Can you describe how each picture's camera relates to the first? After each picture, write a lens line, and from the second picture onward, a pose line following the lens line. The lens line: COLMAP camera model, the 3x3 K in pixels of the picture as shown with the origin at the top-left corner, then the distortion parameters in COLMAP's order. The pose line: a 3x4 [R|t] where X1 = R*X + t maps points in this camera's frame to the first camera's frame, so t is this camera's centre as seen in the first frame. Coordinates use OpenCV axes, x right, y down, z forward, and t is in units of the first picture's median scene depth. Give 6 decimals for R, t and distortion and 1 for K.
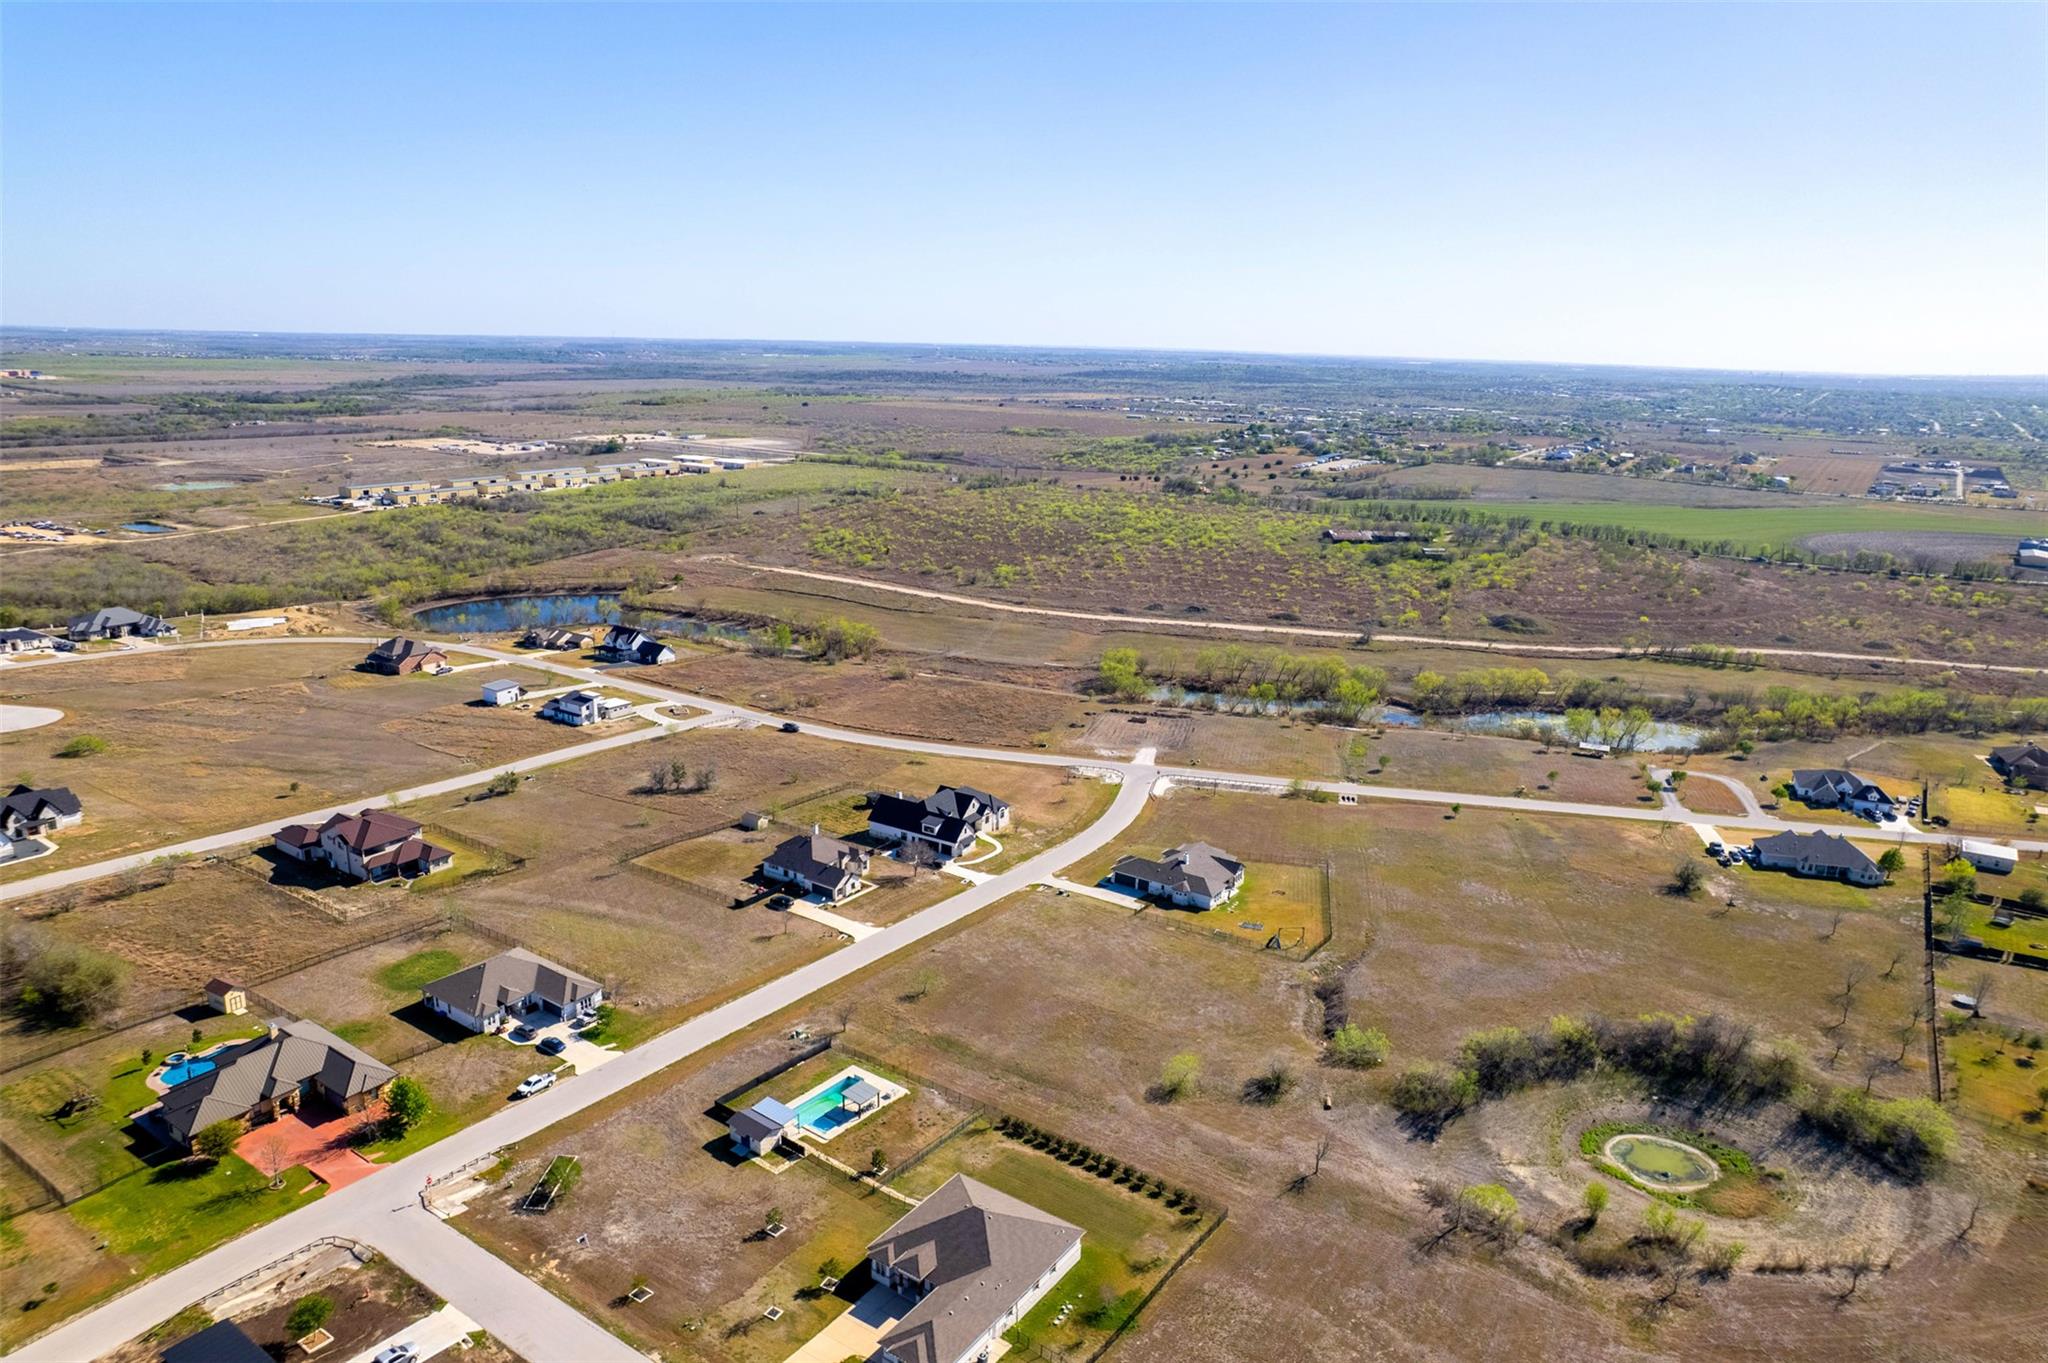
lens RADIAL K [[1312.0, 0, 1024.0], [0, 1312.0, 681.5], [0, 0, 1]] dist [-0.077103, 0.071820]
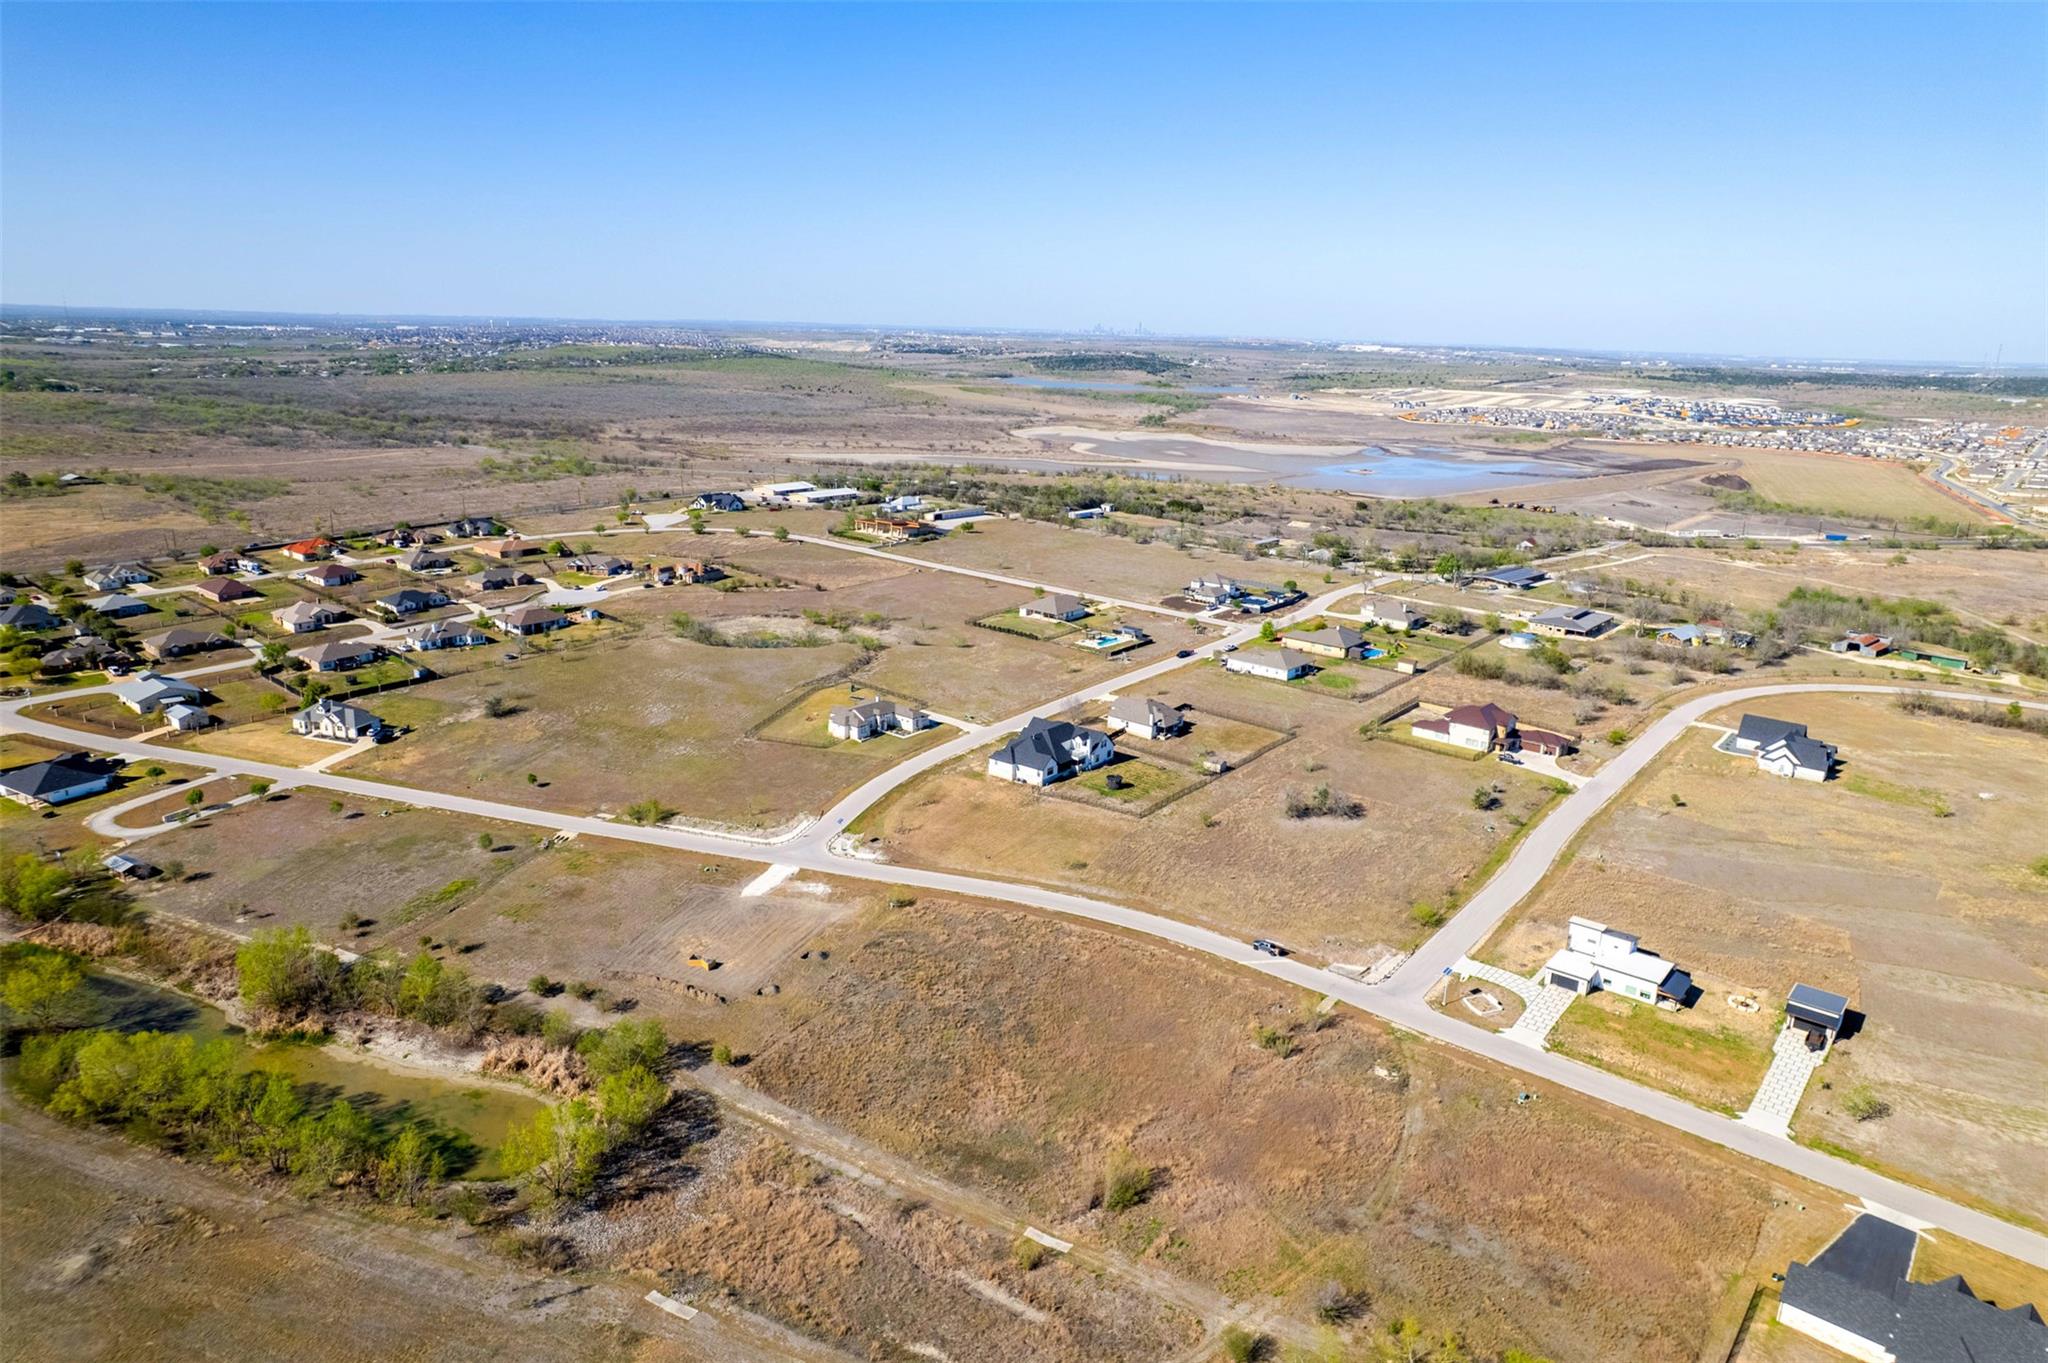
lens RADIAL K [[1312.0, 0, 1024.0], [0, 1312.0, 681.5], [0, 0, 1]] dist [-0.077103, 0.071820]
pose [[-0.992940, -0.076576, 0.090587, -0.117892], [-0.021031, 0.865252, 0.500896, -0.445217], [-0.116737, 0.495454, -0.860754, 1.672938]]
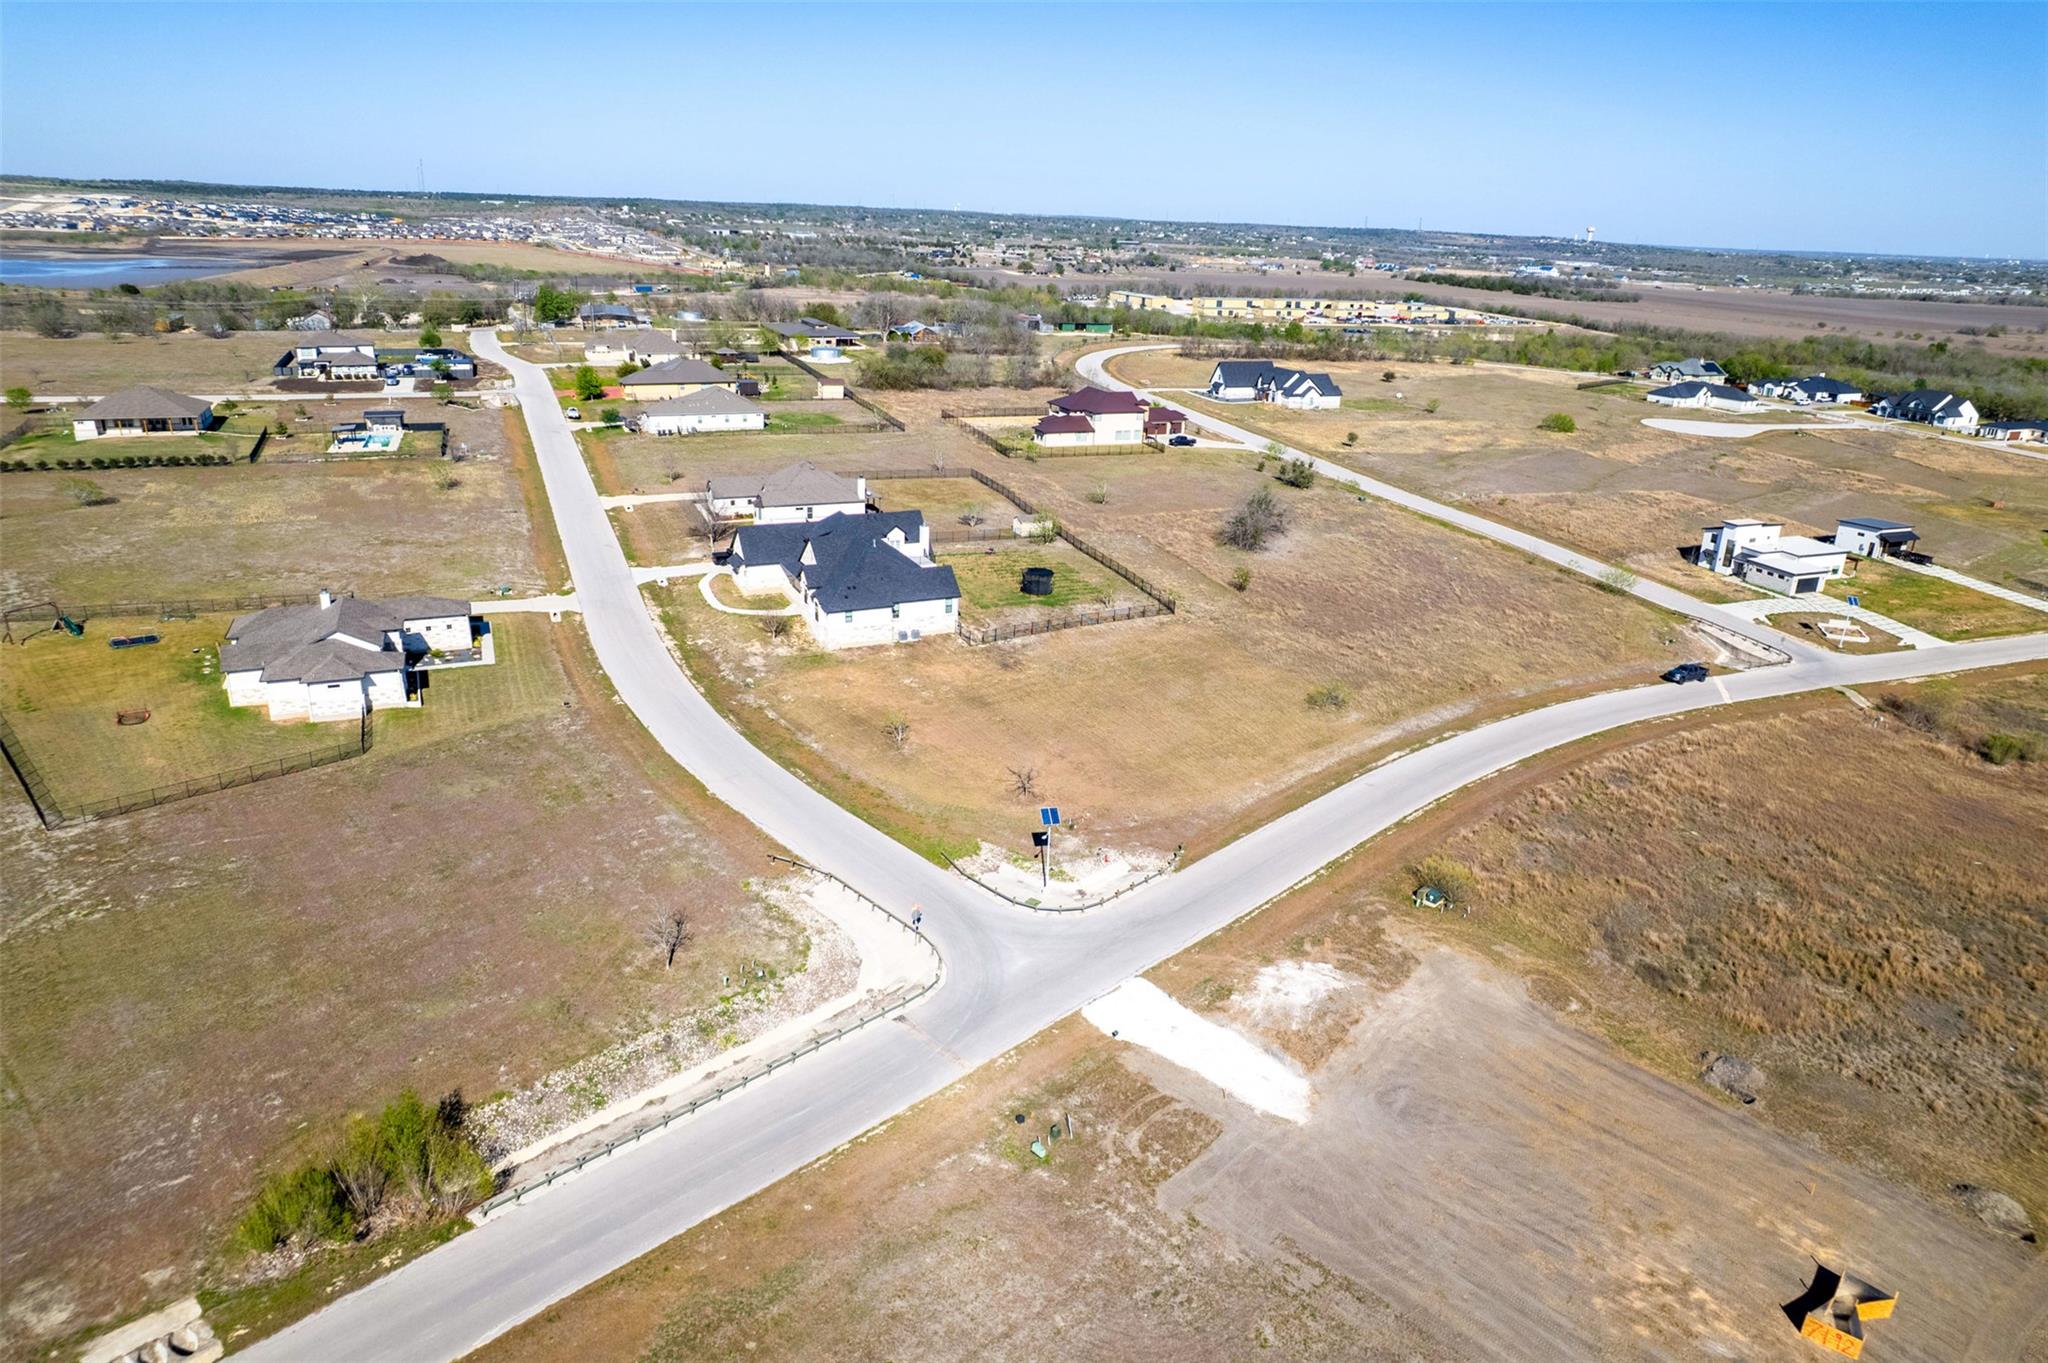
lens RADIAL K [[1312.0, 0, 1024.0], [0, 1312.0, 681.5], [0, 0, 1]] dist [-0.077103, 0.071820]
pose [[-0.540462, 0.245744, -0.804681, 0.299854], [-0.261154, 0.860160, 0.438090, -0.098712], [0.799812, 0.446917, -0.400707, 1.107889]]
